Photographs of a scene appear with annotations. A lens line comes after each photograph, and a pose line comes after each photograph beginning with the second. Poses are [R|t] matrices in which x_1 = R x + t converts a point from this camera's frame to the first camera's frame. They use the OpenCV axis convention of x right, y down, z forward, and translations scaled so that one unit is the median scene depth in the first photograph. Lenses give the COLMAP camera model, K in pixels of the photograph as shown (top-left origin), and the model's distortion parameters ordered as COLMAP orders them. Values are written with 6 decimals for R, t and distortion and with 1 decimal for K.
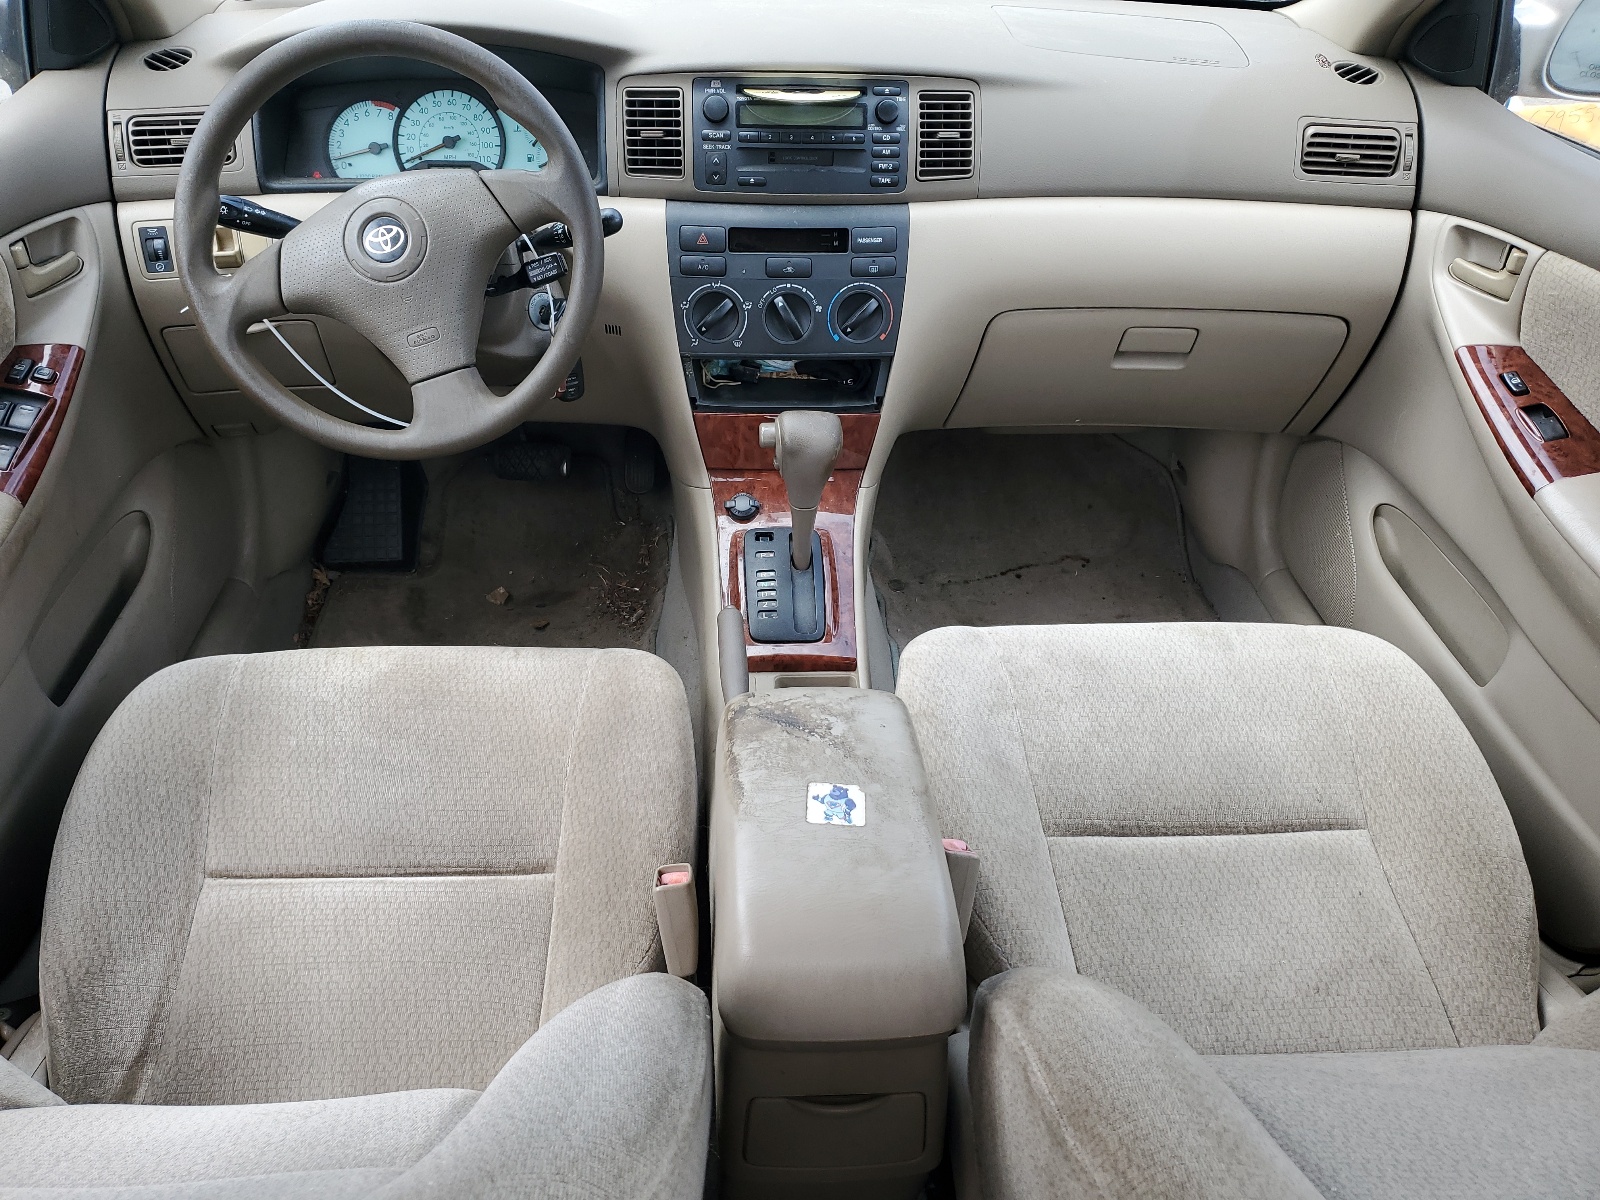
lens RADIAL K [[1232.7, 0, 801.5], [0, 1232.7, 596.1], [0, 0, 1]] dist [-0.008621, -0.003473]
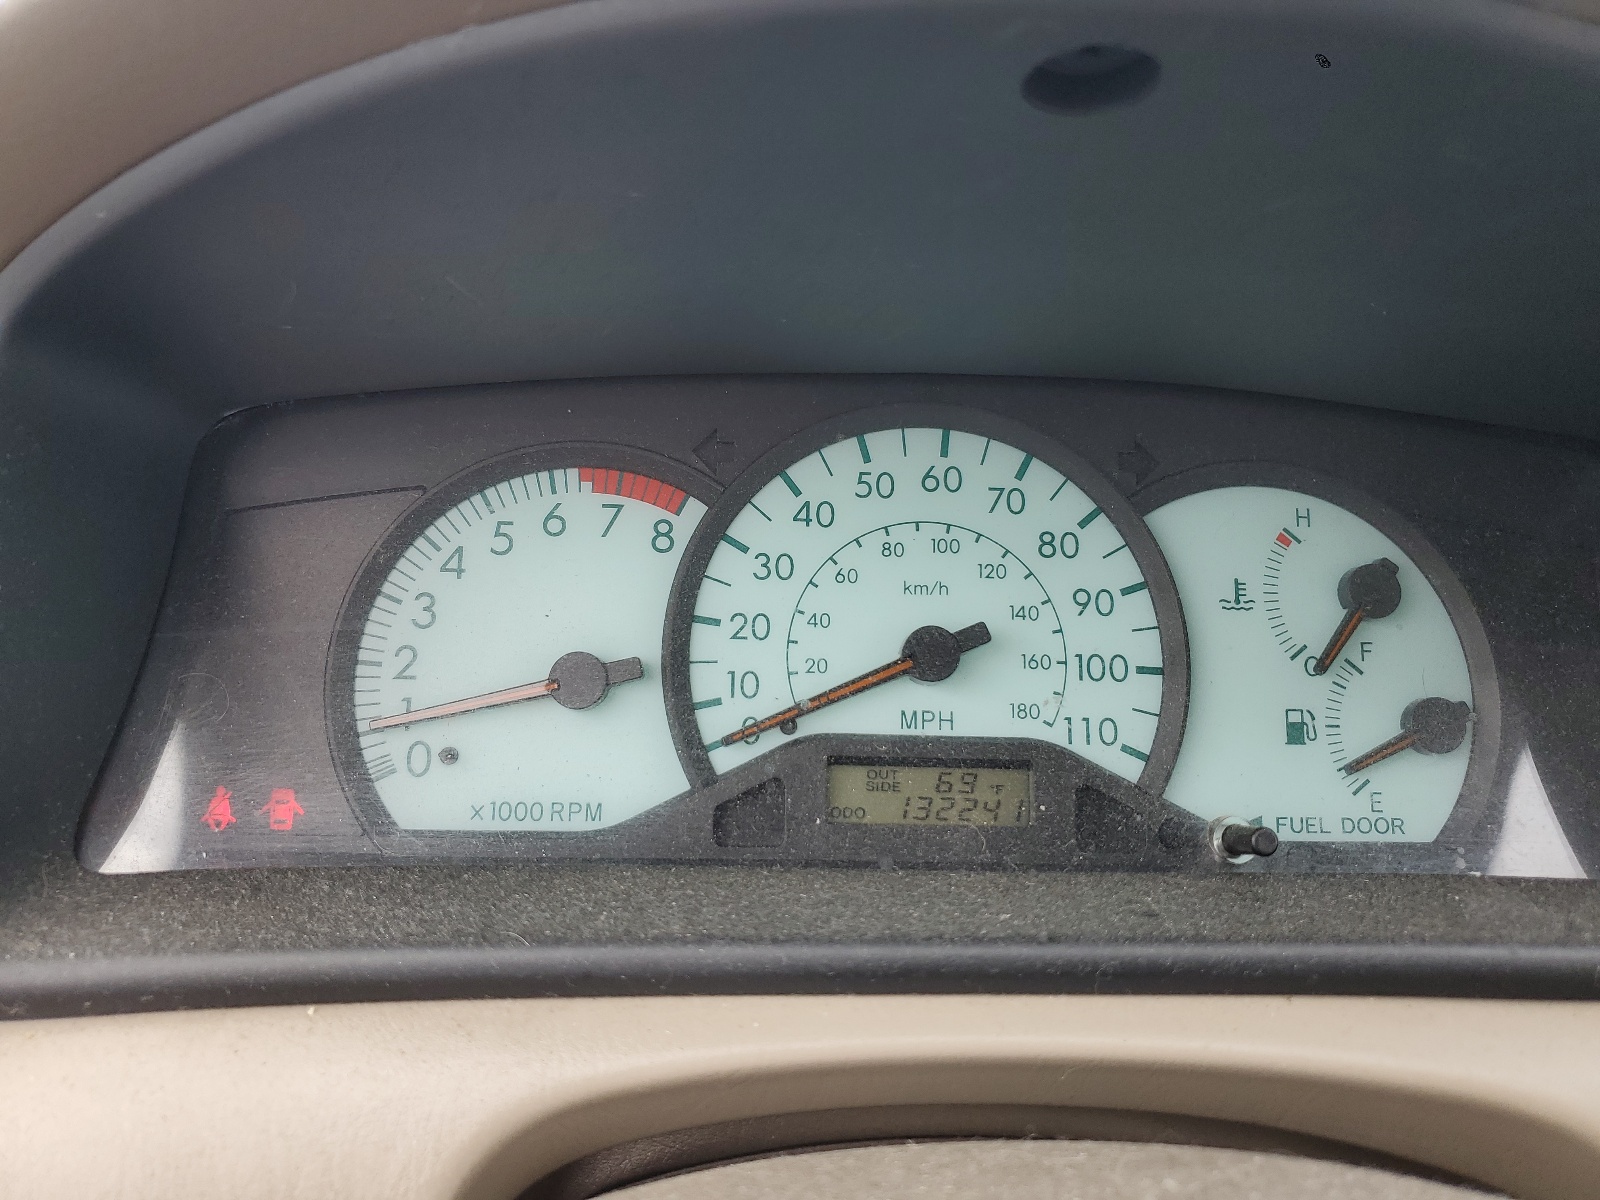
lens RADIAL K [[1232.7, 0, 797.3], [0, 1232.7, 600.0], [0, 0, 1]] dist [-0.008621, -0.003473]
pose [[0.999813, 0.005611, -0.018495, -0.305825], [-0.011601, 0.939599, -0.342080, -0.305967], [0.015458, 0.342230, 0.939489, 0.800607]]
